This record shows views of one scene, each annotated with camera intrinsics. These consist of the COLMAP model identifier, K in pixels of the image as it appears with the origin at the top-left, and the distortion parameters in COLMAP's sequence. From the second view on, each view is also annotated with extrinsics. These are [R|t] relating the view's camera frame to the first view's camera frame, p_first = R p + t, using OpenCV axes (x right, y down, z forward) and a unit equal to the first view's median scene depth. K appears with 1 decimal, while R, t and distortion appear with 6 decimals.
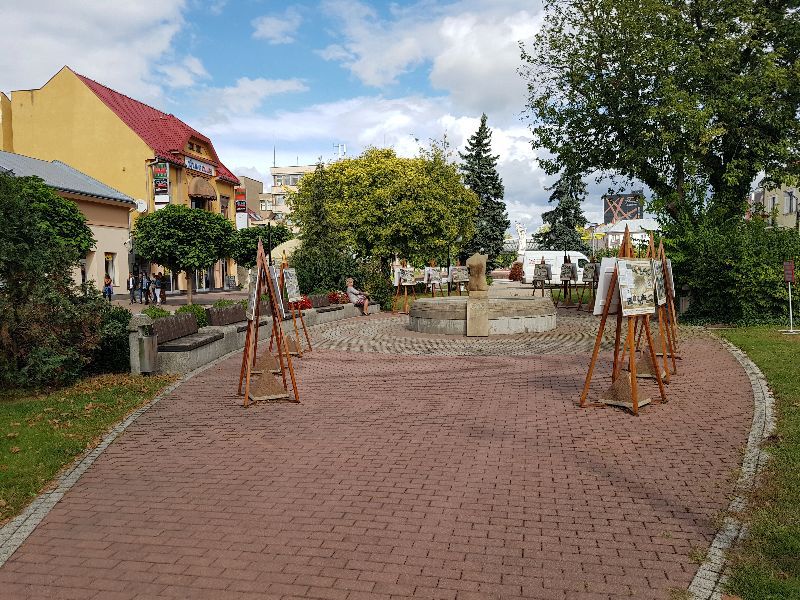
lens RADIAL K [[637.5, 0, 400.2], [0, 637.5, 323.1], [0, 0, 1]] dist [0.004244, 0.005191]
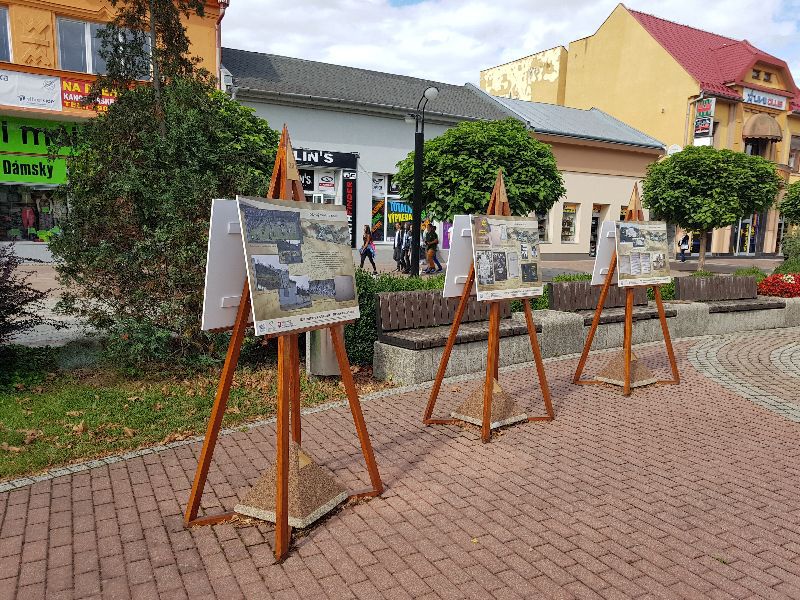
lens RADIAL K [[637.5, 0, 400.2], [0, 637.5, 323.1], [0, 0, 1]] dist [0.004244, 0.005191]
pose [[0.651963, 0.147374, -0.743791, 0.029088], [-0.098451, 0.989079, 0.109678, -0.012273], [0.751832, 0.001721, 0.659353, 0.145627]]
